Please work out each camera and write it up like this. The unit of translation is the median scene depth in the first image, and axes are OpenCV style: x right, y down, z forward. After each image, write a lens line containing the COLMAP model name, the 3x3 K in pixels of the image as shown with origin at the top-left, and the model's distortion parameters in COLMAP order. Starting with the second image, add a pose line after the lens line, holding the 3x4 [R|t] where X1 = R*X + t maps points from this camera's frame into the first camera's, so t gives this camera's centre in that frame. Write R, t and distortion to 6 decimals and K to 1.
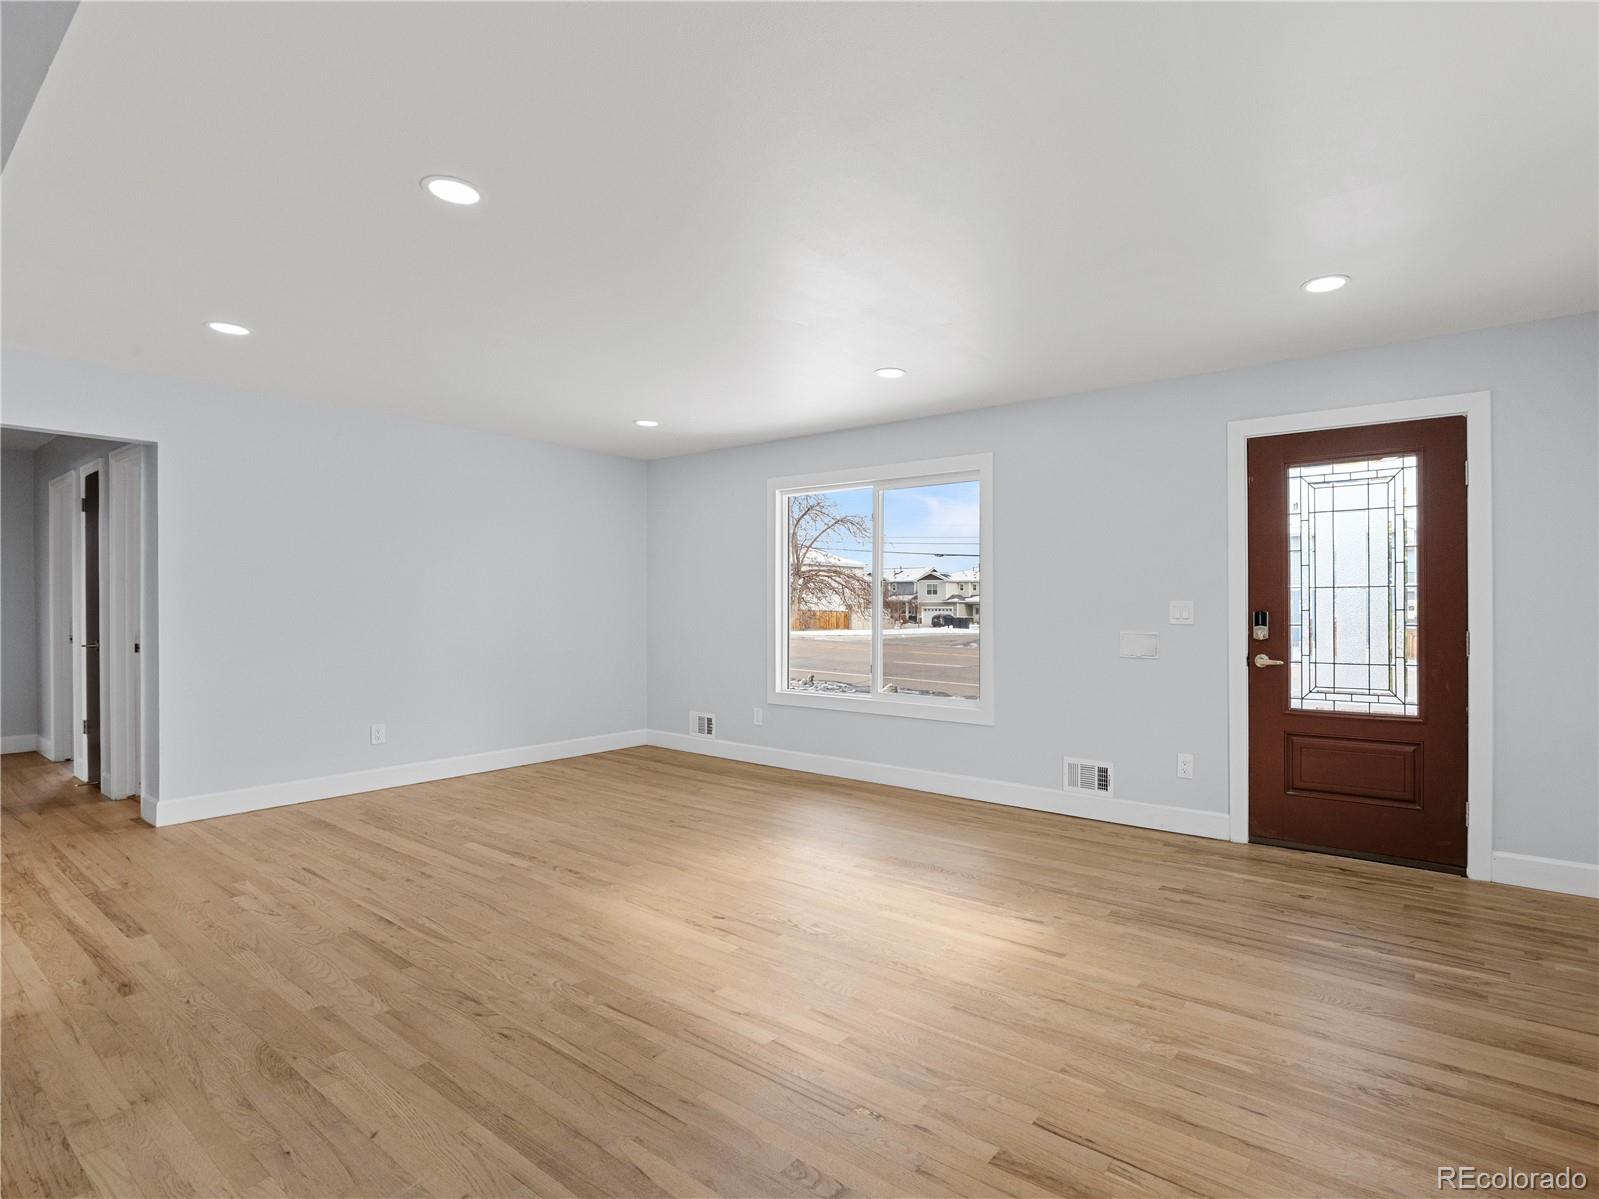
lens RADIAL K [[813.1, 0, 901.6], [0, 813.1, 609.4], [0, 0, 1]] dist [-0.013789, 0.000364]
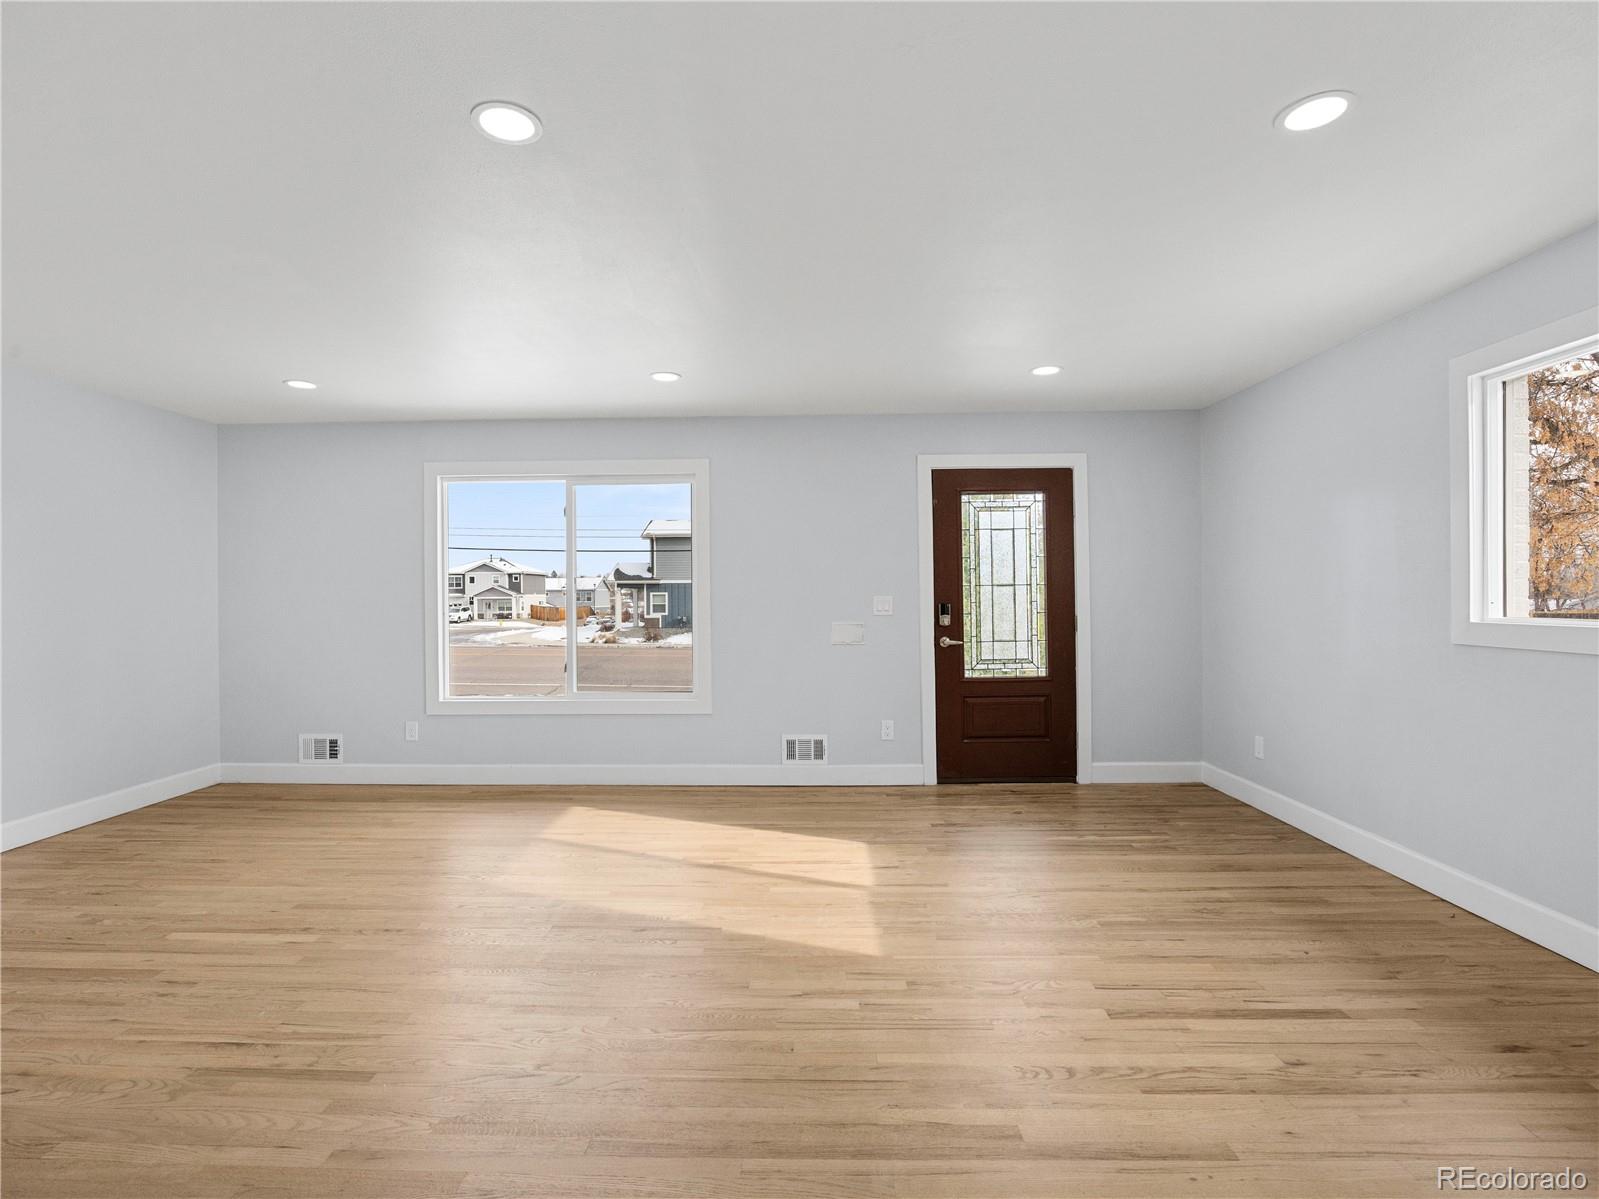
lens RADIAL K [[785.3, 0, 799.5], [0, 785.3, 599.5], [0, 0, 1]] dist [-0.022262, 0.001730]
pose [[0.826045, -0.012228, 0.563471, -0.491695], [0.013425, 0.999908, 0.002018, -0.011139], [-0.563444, 0.005898, 0.826133, 0.102158]]
